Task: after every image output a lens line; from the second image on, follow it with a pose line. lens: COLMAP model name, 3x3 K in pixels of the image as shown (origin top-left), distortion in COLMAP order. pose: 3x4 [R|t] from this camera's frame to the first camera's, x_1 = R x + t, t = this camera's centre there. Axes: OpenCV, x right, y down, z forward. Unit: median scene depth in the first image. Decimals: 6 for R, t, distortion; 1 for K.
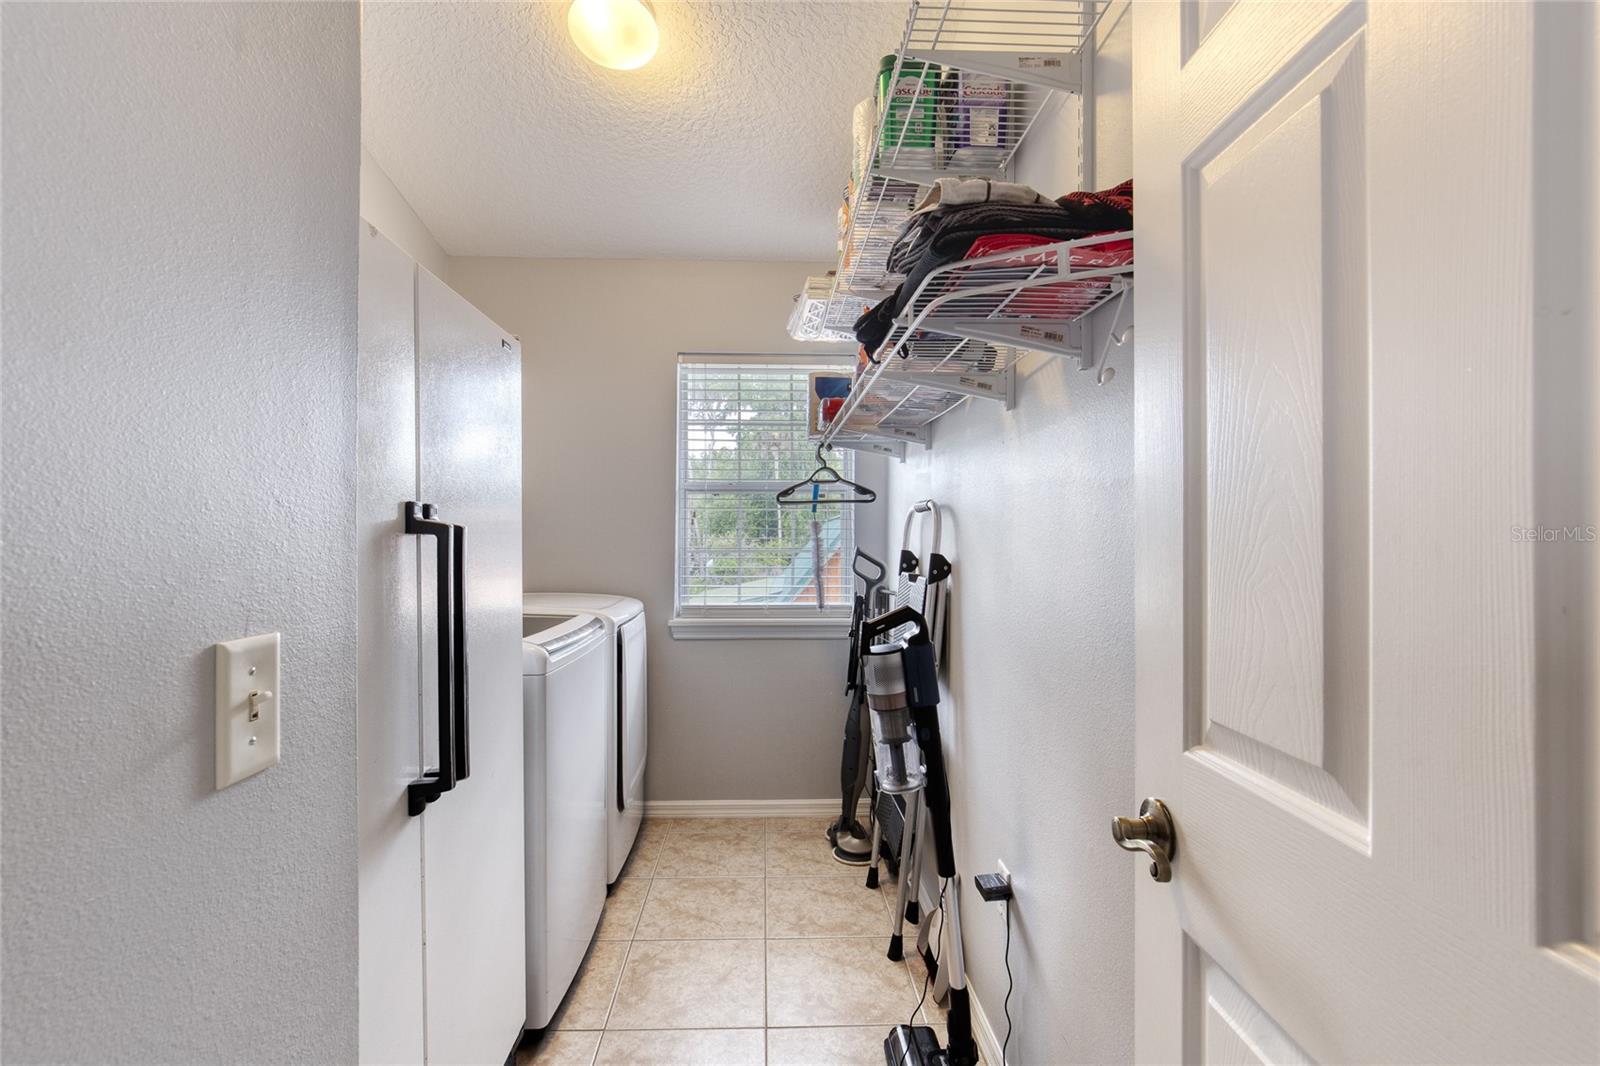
lens RADIAL K [[733.1, 0, 802.8], [0, 733.1, 533.4], [0, 0, 1]] dist [-0.011887, 0.002260]
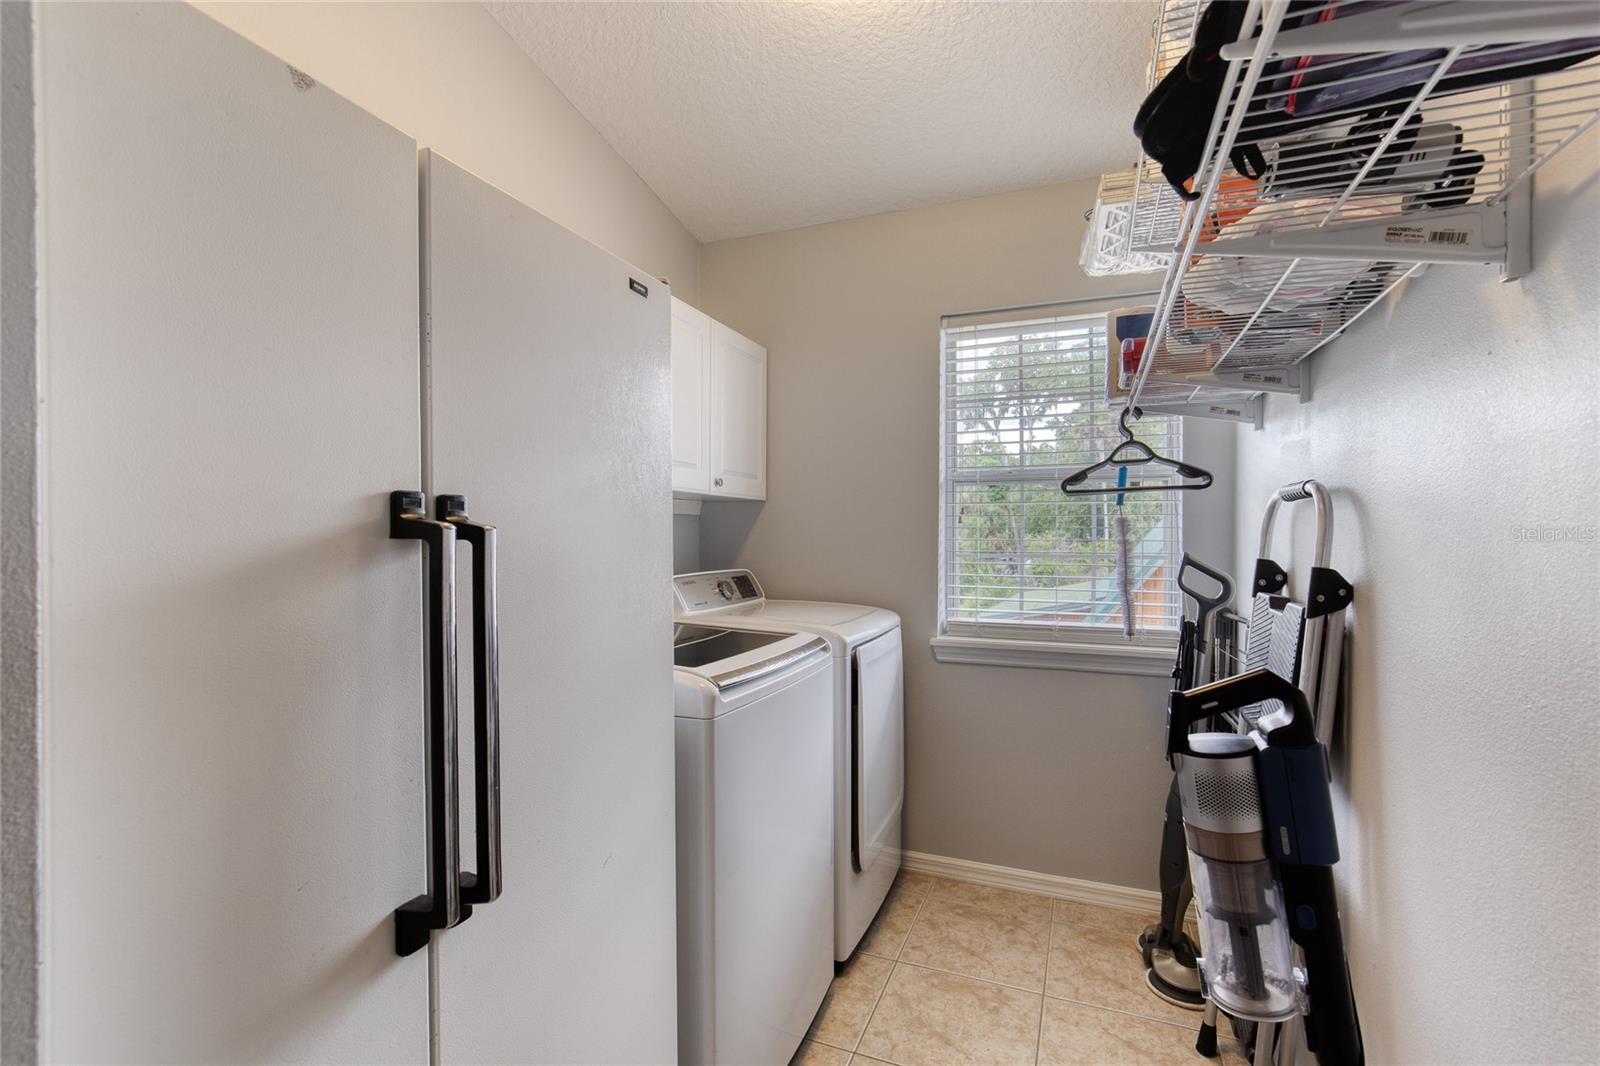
lens RADIAL K [[733.1, 0, 789.9], [0, 733.1, 531.7], [0, 0, 1]] dist [-0.011887, 0.002260]
pose [[0.905135, -0.002300, -0.425118, 0.033449], [0.001872, 0.999997, -0.001426, -0.001798], [0.425121, 0.000495, 0.905137, 0.227433]]
